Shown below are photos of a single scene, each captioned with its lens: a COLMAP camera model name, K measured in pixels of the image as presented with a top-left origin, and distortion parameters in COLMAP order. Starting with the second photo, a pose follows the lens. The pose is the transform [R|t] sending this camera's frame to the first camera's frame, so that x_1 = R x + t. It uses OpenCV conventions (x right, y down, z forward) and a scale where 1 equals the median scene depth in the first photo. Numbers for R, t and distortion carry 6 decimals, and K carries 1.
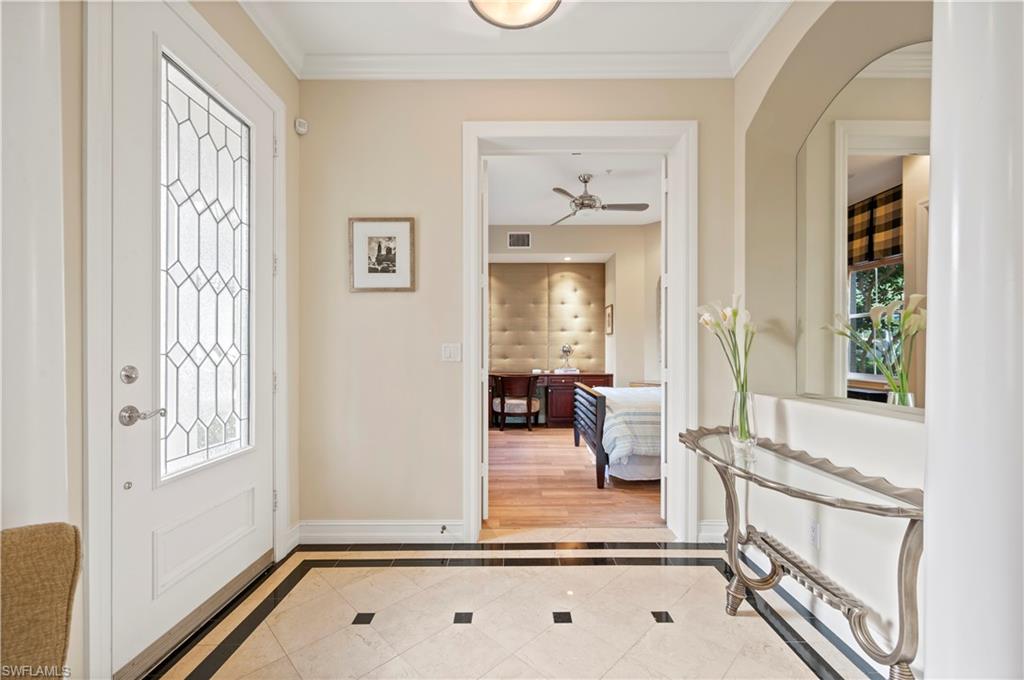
lens RADIAL K [[420.0, 0, 512.0], [0, 420.0, 340.0], [0, 0, 1]] dist [-0.002814, -0.000195]
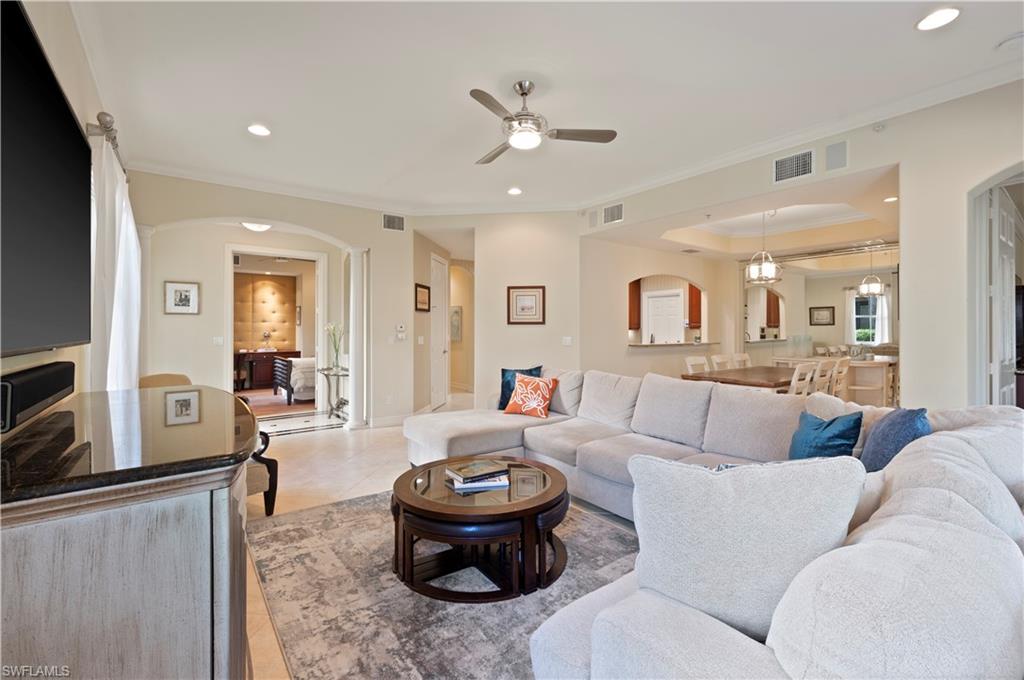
lens RADIAL K [[436.5, 0, 496.2], [0, 436.5, 330.2], [0, 0, 1]] dist [-0.001089, -0.000020]
pose [[0.806678, 0.000659, 0.590991, -0.127011], [-0.016550, 0.999632, 0.021475, -0.041819], [-0.590759, -0.027104, 0.806392, -0.711117]]
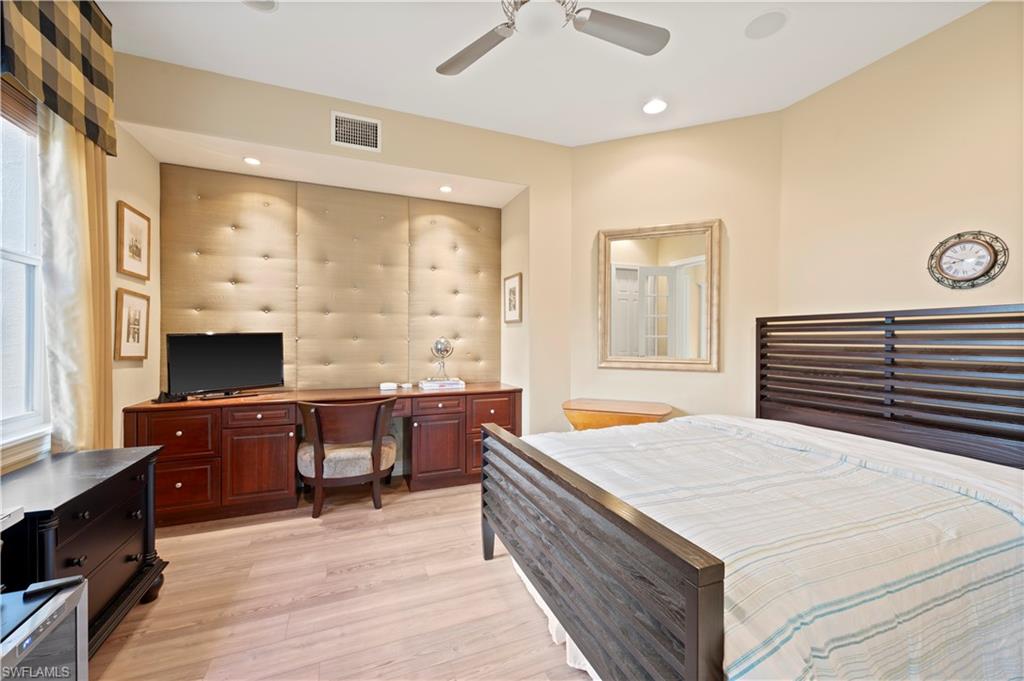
lens RADIAL K [[420.0, 0, 512.0], [0, 420.0, 340.5], [0, 0, 1]] dist [-0.002814, -0.000195]
pose [[0.926606, 0.002265, 0.376027, 0.001416], [-0.015094, 0.999400, 0.031175, -0.006272], [-0.375731, -0.034563, 0.926084, 0.441664]]
